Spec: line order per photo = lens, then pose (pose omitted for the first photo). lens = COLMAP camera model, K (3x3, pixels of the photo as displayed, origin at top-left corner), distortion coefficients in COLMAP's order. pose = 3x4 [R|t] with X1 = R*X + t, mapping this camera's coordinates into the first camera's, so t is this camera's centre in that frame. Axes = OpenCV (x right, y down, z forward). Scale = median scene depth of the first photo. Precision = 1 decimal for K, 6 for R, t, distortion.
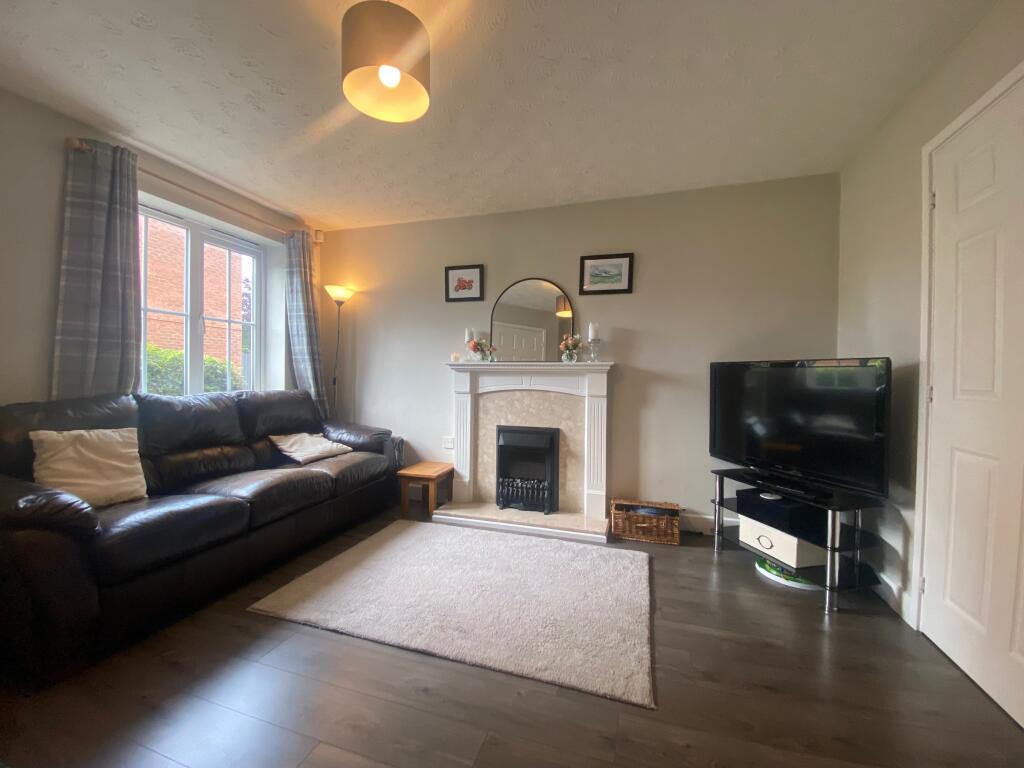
lens RADIAL K [[418.1, 0, 511.3], [0, 418.1, 383.4], [0, 0, 1]] dist [0.009004, -0.016507]
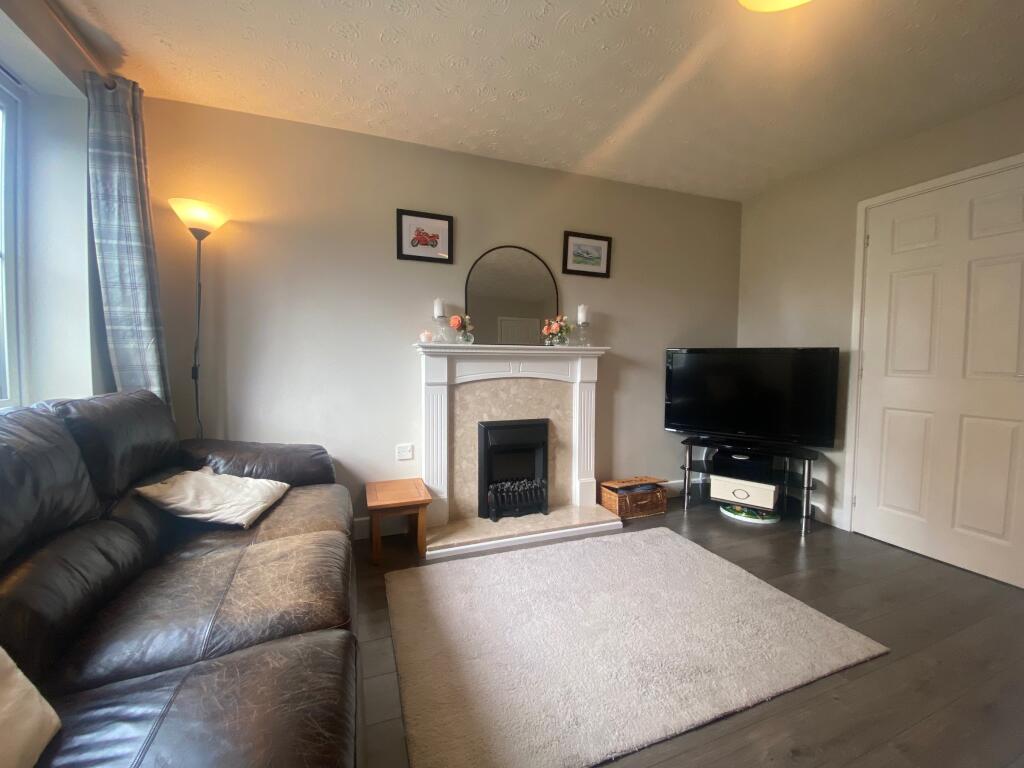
lens RADIAL K [[418.1, 0, 511.3], [0, 418.1, 383.4], [0, 0, 1]] dist [0.009004, -0.016507]
pose [[0.782543, -0.041523, 0.621210, -0.510573], [0.012125, 0.998601, 0.051475, -0.017041], [-0.622478, -0.032749, 0.781952, 0.339561]]
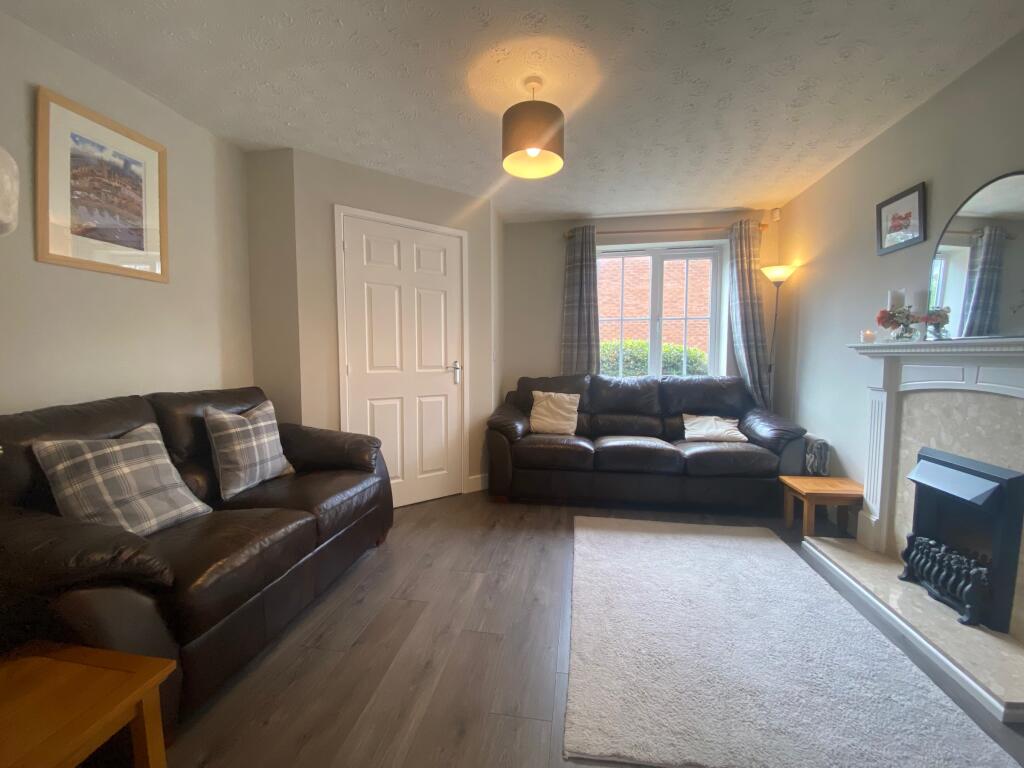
lens RADIAL K [[409.5, 0, 510.2], [0, 409.5, 382.4], [0, 0, 1]] dist [0.010855, -0.016080]
pose [[0.130414, 0.051941, -0.990098, 0.487399], [-0.009418, 0.998647, 0.051149, -0.017302], [0.991415, 0.002654, 0.130727, 0.344731]]
